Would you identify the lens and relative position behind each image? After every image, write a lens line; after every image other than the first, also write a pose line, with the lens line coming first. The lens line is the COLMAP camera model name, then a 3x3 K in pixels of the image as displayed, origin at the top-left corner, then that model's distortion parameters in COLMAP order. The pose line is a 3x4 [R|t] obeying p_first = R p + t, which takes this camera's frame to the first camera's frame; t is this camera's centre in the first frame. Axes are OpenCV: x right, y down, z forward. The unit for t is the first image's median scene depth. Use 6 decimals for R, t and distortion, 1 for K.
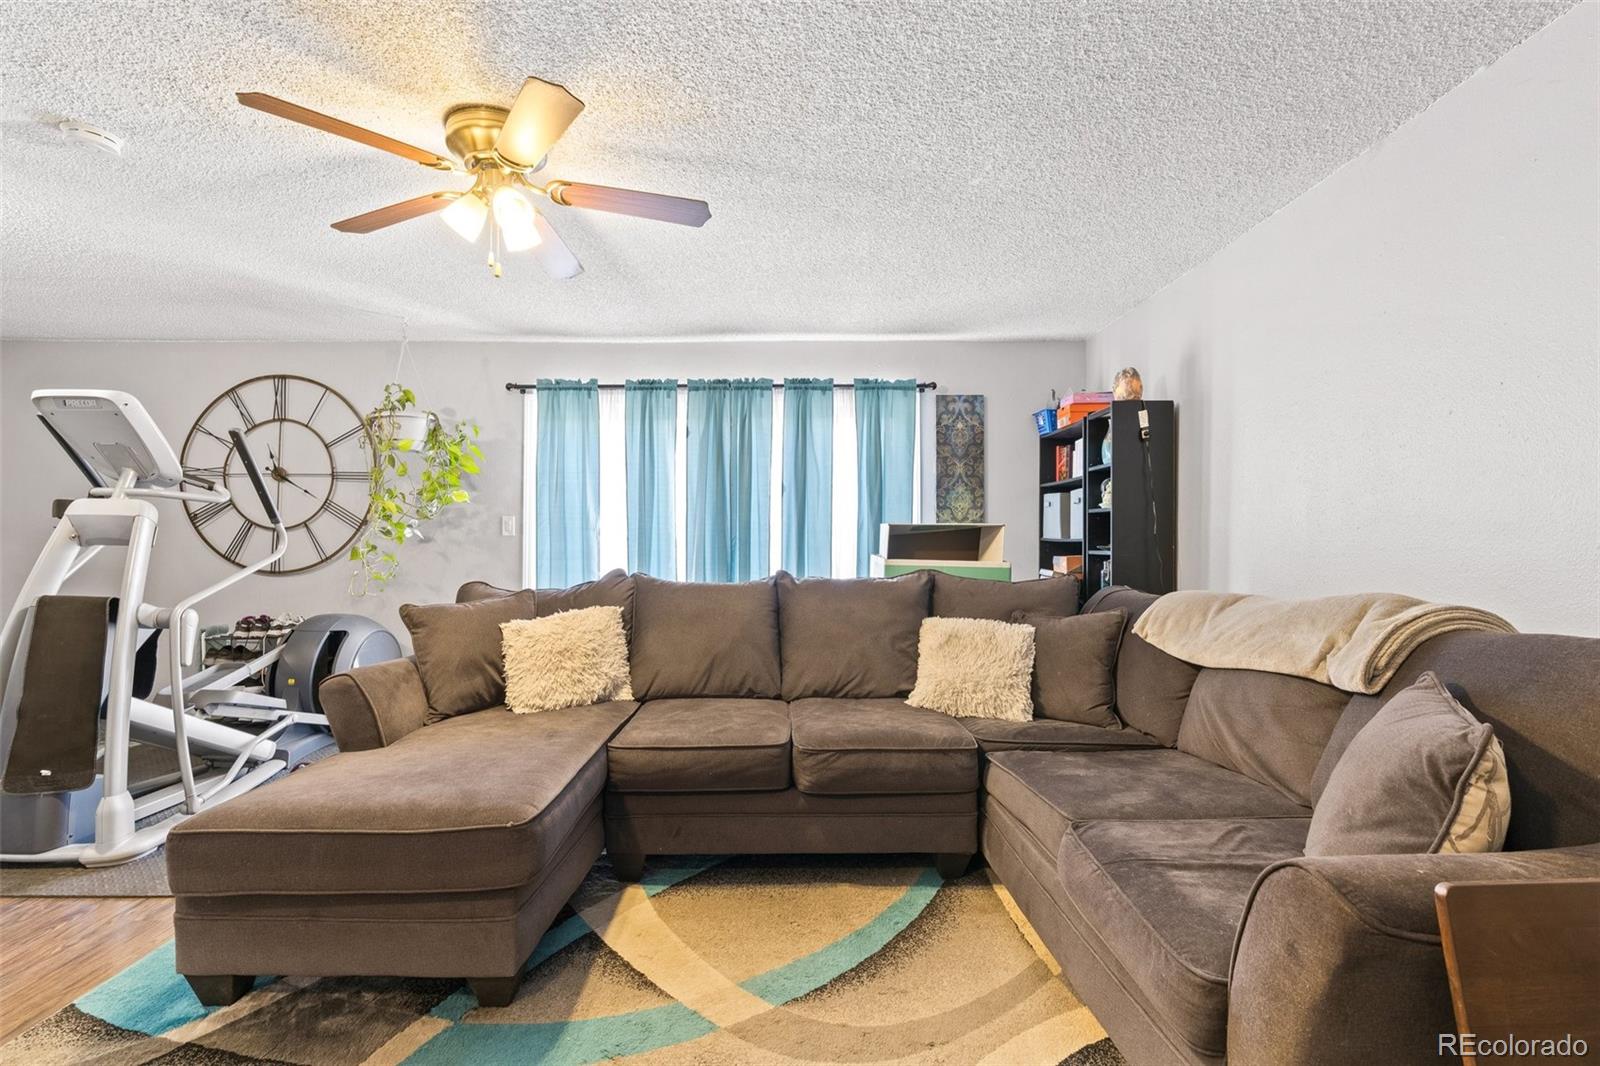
lens RADIAL K [[728.7, 0, 806.5], [0, 728.7, 532.9], [0, 0, 1]] dist [-0.002724, -0.000132]
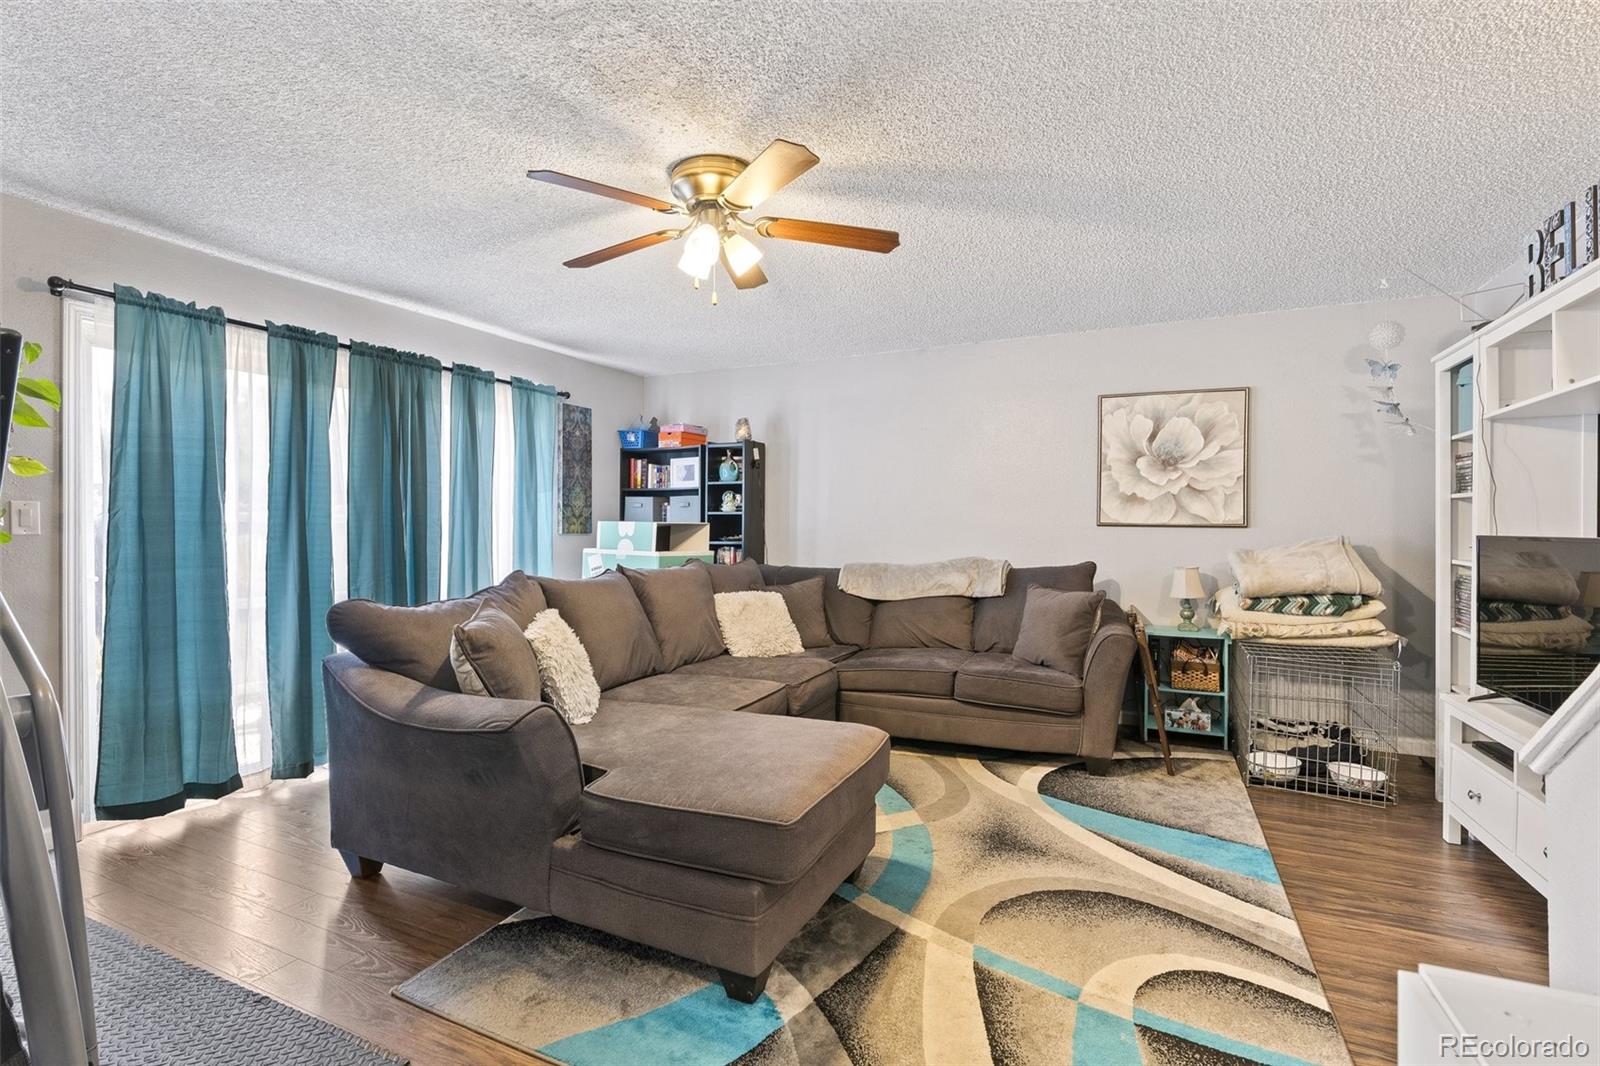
lens RADIAL K [[728.7, 0, 806.5], [0, 728.7, 532.9], [0, 0, 1]] dist [-0.002724, -0.000132]
pose [[0.432396, -0.008898, 0.901640, -0.671023], [-0.005643, 0.999905, 0.012574, -0.009148], [-0.901666, -0.010525, 0.432305, 0.194469]]
